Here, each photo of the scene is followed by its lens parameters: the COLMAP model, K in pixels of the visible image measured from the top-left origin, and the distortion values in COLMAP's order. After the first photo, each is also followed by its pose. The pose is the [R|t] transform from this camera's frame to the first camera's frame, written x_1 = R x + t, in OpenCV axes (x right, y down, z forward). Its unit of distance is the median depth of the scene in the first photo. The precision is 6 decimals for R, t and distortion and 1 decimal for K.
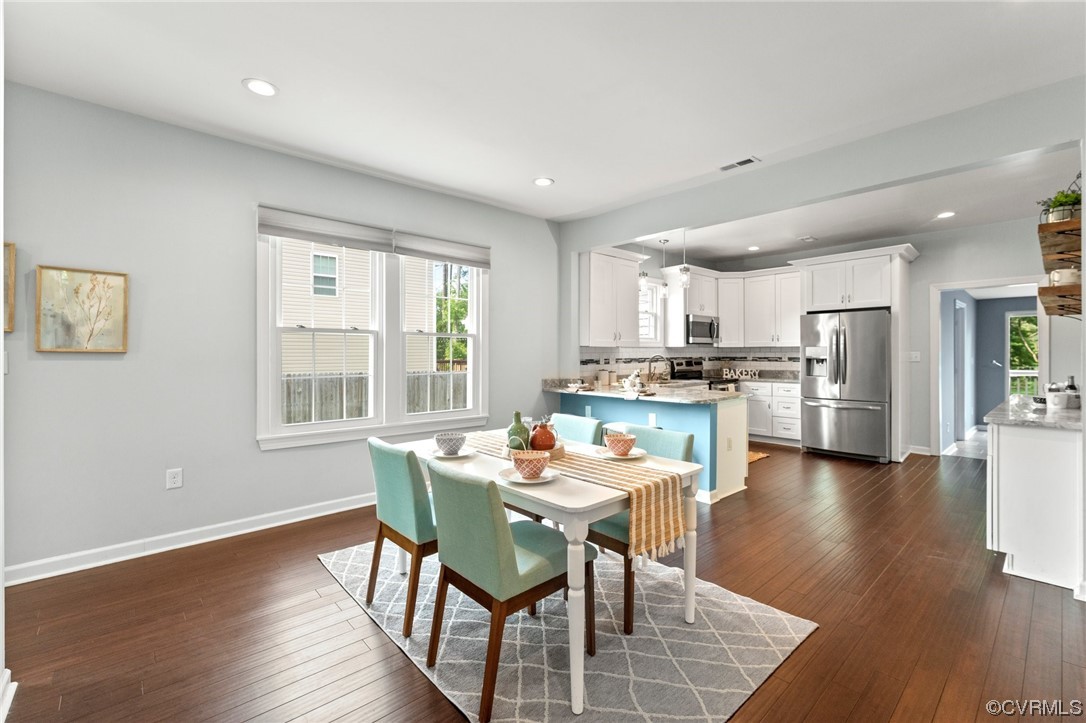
lens RADIAL K [[468.3, 0, 543.3], [0, 468.3, 354.5], [0, 0, 1]] dist [-0.000310, -0.000055]
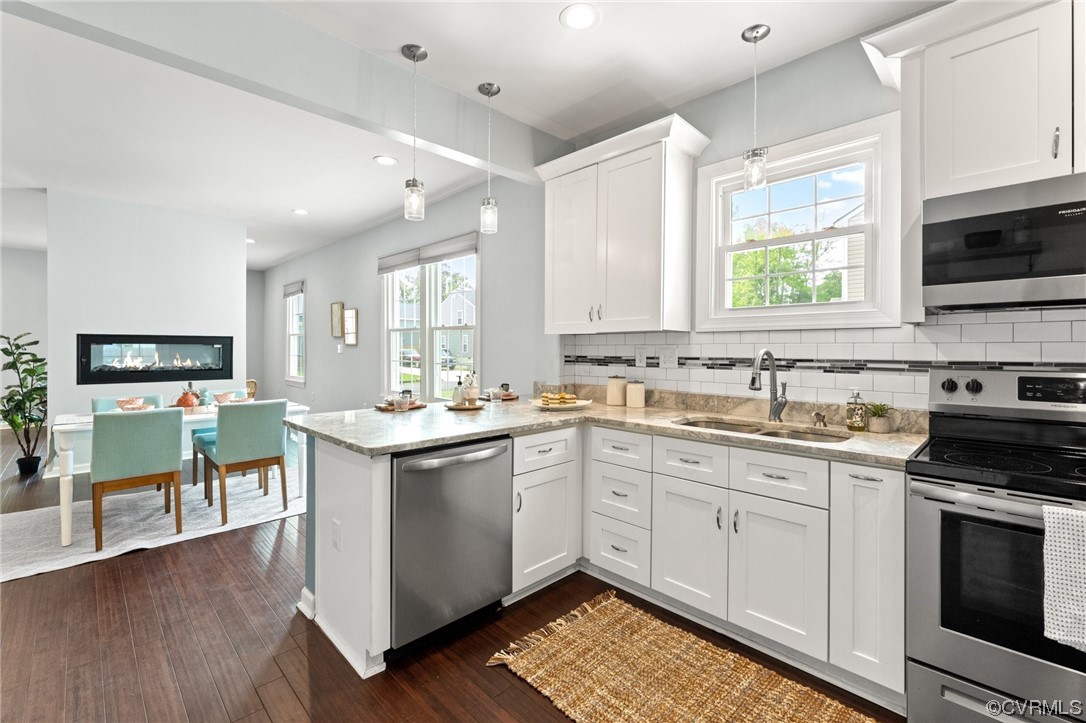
lens RADIAL K [[470.8, 0, 545.1], [0, 470.8, 349.5], [0, 0, 1]] dist [-0.000379, -0.000018]
pose [[0.045375, 0.007105, -0.998945, 0.602717], [-0.005965, 0.999959, 0.006841, -0.001191], [0.998952, 0.005648, 0.045416, 0.810752]]
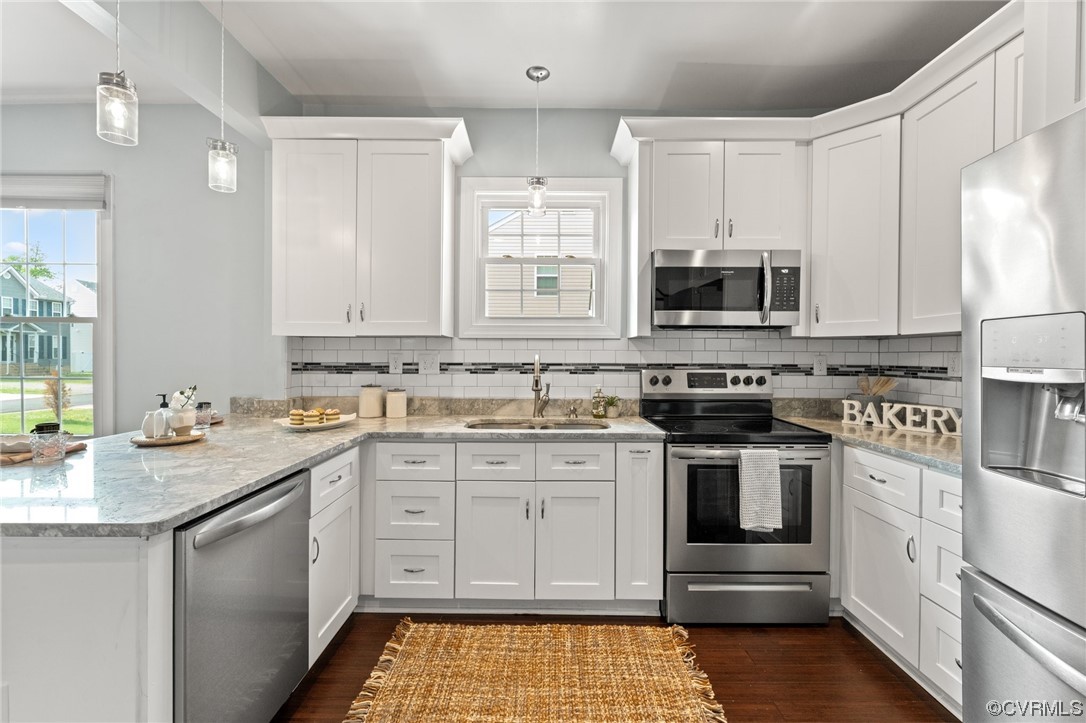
lens RADIAL K [[469.3, 0, 542.4], [0, 469.3, 363.4], [0, 0, 1]] dist [-0.000397, 0.000237]
pose [[0.736963, 0.019602, -0.675649, 0.530020], [-0.010310, 0.999789, 0.017761, 0.000032], [0.675854, -0.006123, 0.737010, 0.692936]]
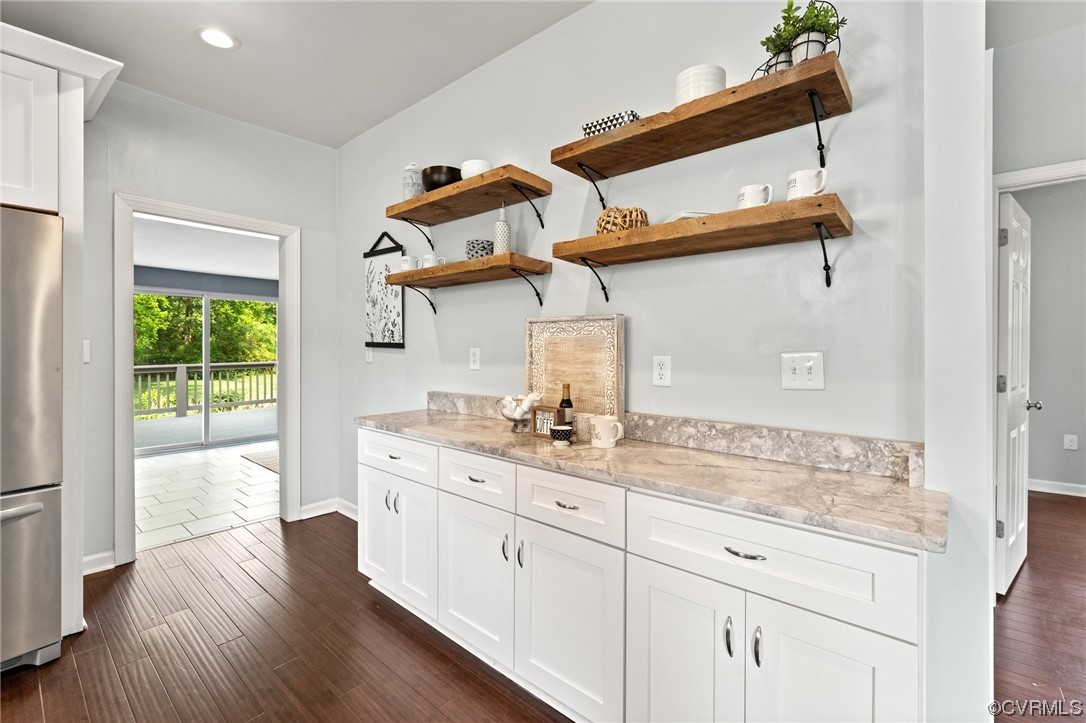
lens RADIAL K [[470.8, 0, 545.1], [0, 470.8, 349.5], [0, 0, 1]] dist [-0.000379, -0.000018]
pose [[-0.126314, -0.002531, 0.991987, 0.290933], [-0.001244, 0.999996, 0.002393, 0.000702], [-0.991990, -0.000932, -0.126316, 0.587471]]
